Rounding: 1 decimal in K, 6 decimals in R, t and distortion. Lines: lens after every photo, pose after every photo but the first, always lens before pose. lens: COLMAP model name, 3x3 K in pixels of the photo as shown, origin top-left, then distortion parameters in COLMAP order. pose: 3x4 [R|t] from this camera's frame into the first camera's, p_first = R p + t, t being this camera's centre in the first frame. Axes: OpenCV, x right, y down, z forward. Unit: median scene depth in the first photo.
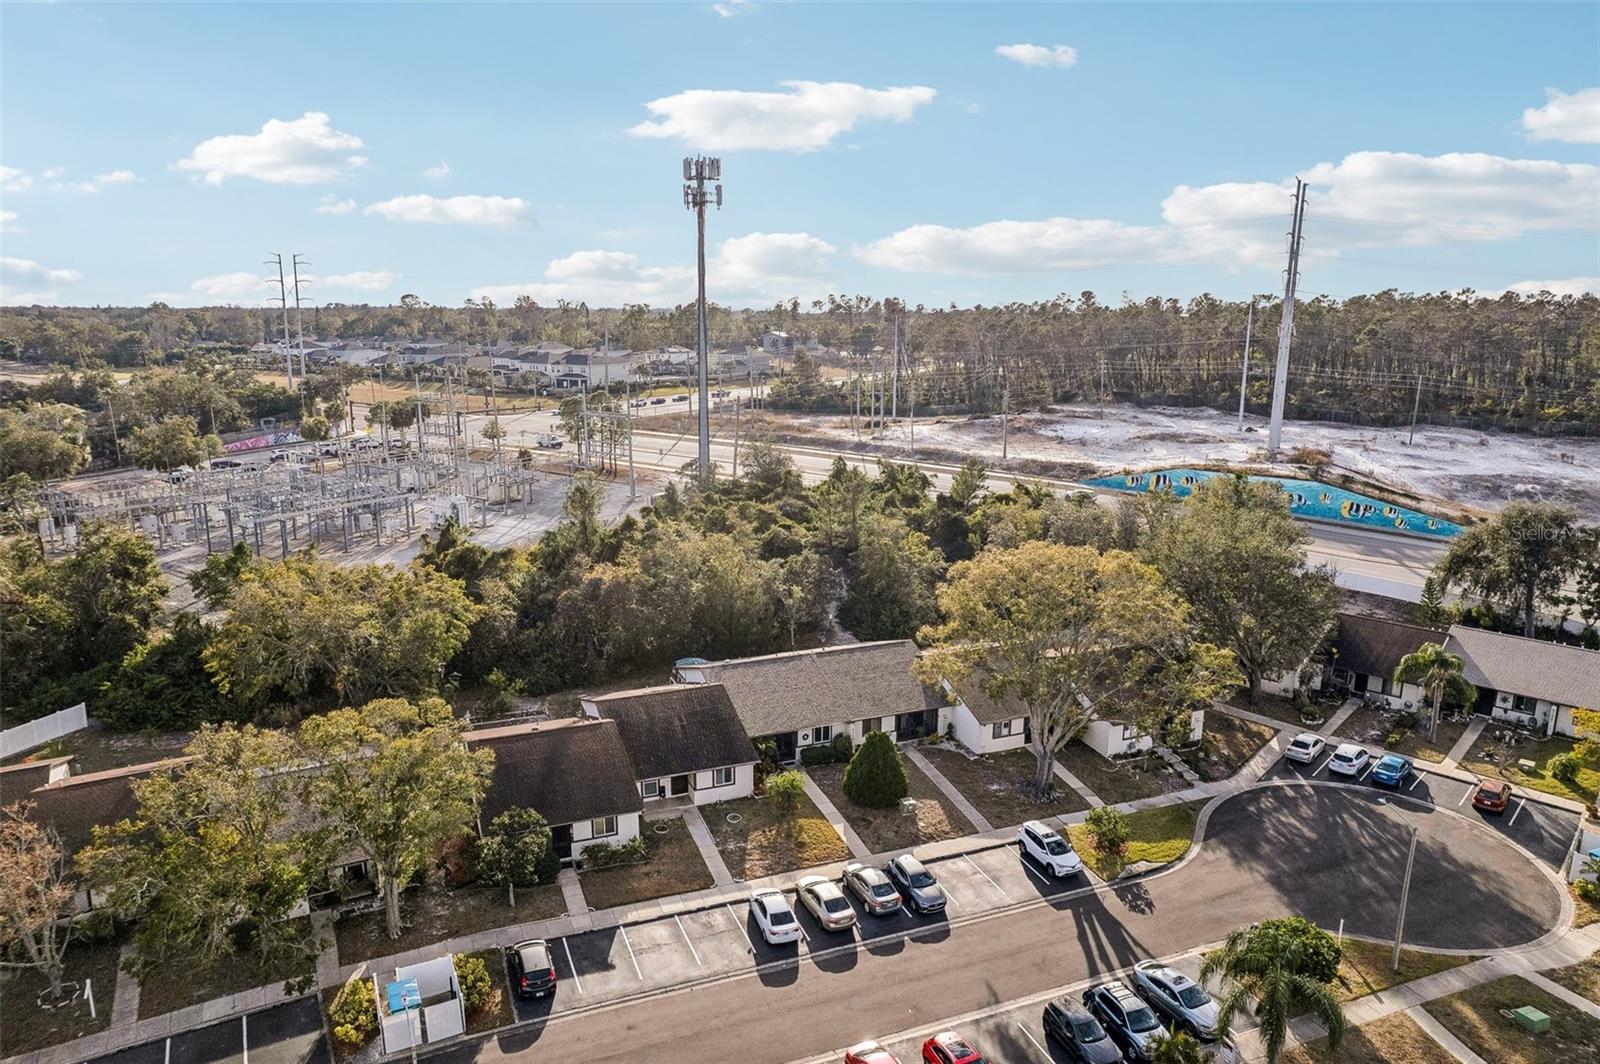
lens RADIAL K [[1039.5, 0, 800.0], [0, 1039.5, 532.0], [0, 0, 1]] dist [-0.080931, 0.072483]
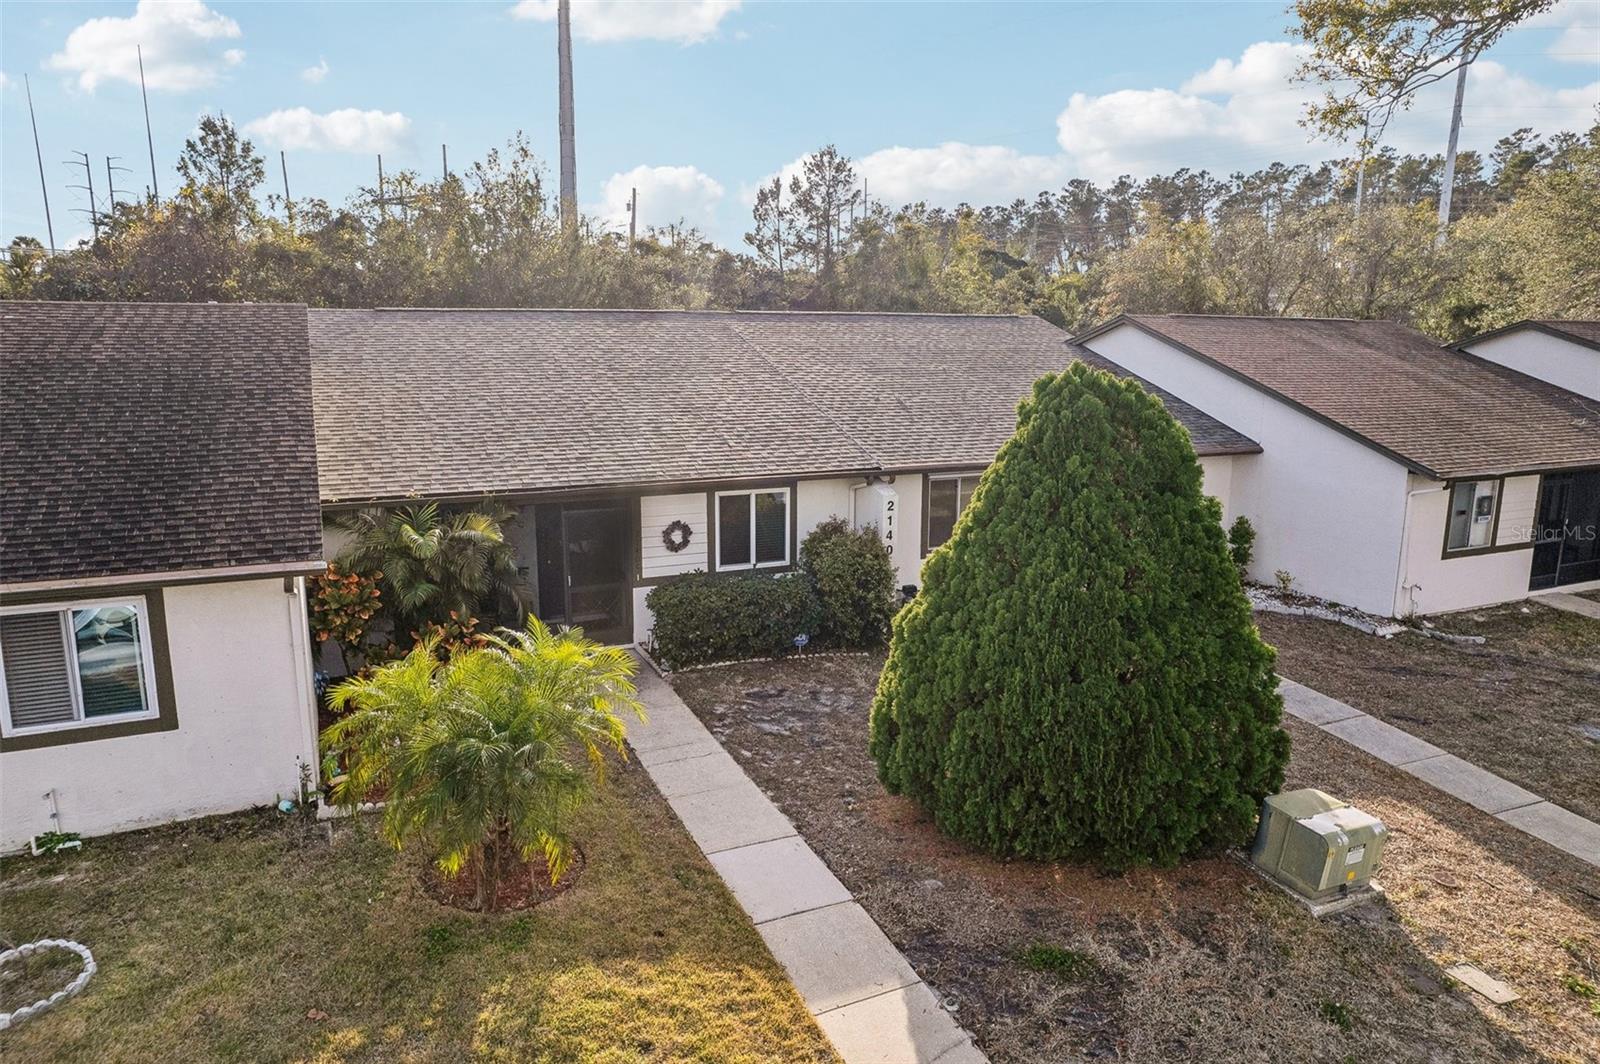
lens RADIAL K [[1039.5, 0, 800.0], [0, 1039.5, 532.0], [0, 0, 1]] dist [-0.080931, 0.072483]
pose [[0.999152, -0.010870, 0.039706, 0.022488], [0.011916, 0.999585, -0.026212, 0.200716], [-0.039404, 0.026663, 0.998868, 0.769636]]
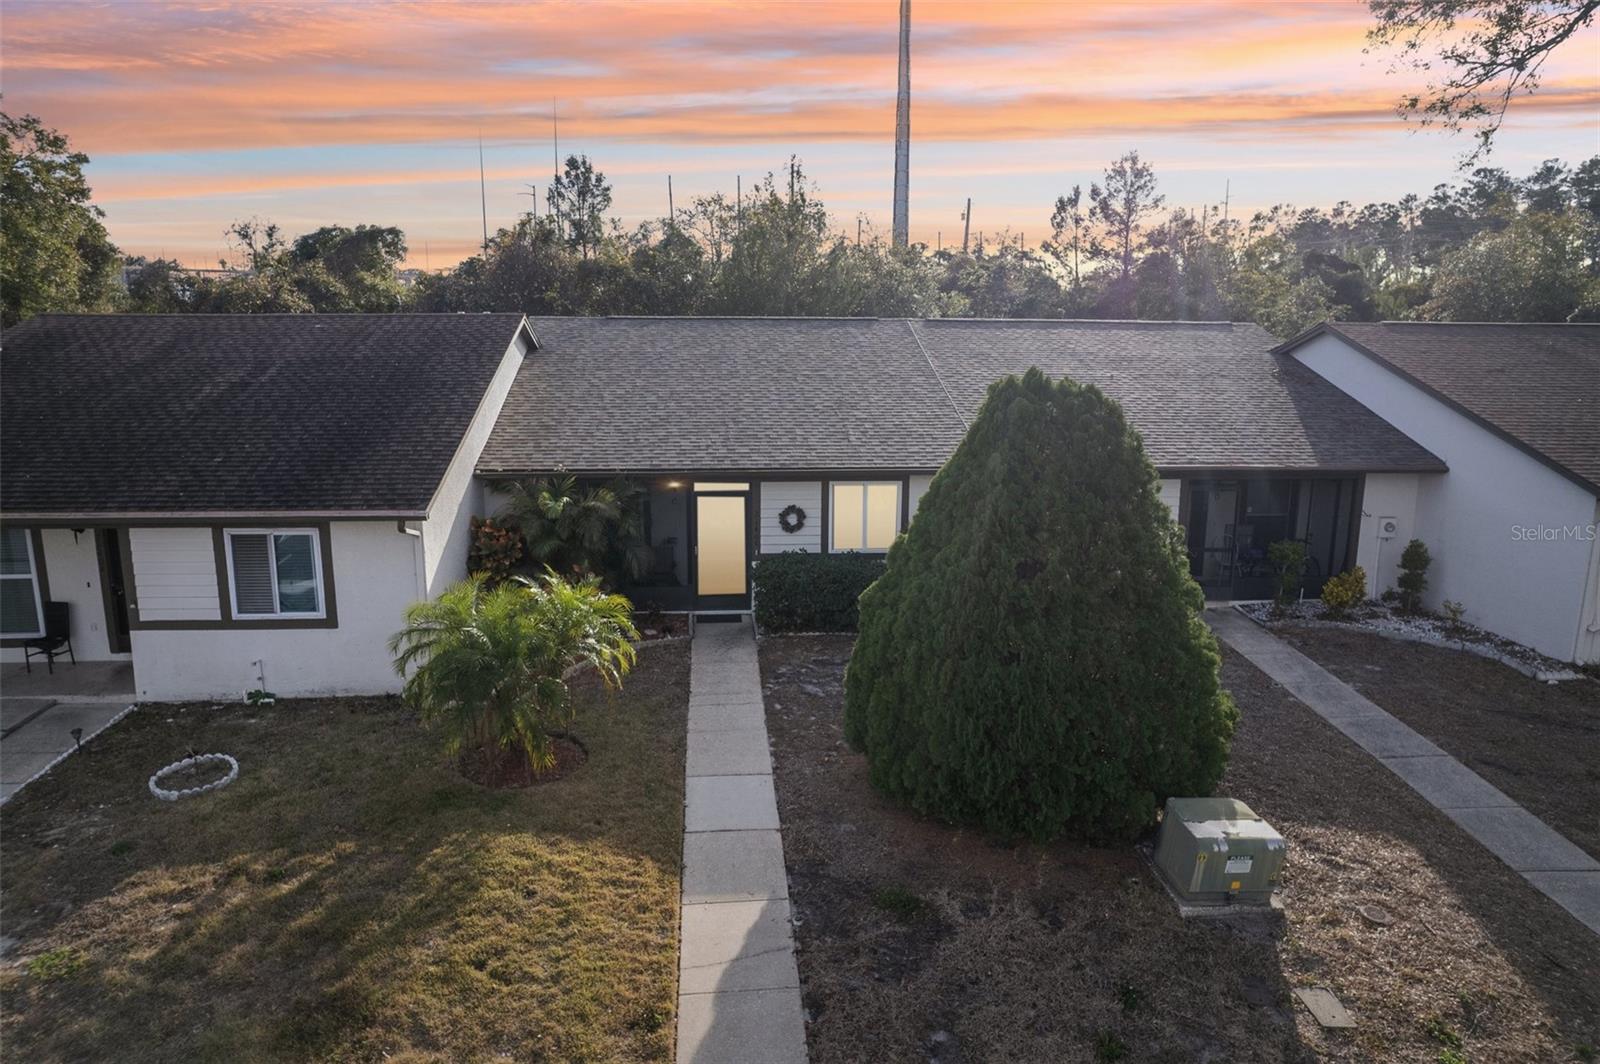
lens RADIAL K [[1016.4, 0, 800.0], [0, 1016.4, 532.0], [0, 0, 1]] dist [-0.078450, 0.064275]
pose [[0.953680, 0.055302, -0.295695, 0.078333], [-0.063481, 0.997818, -0.018124, 0.202968], [0.294047, 0.036055, 0.955111, 0.759099]]
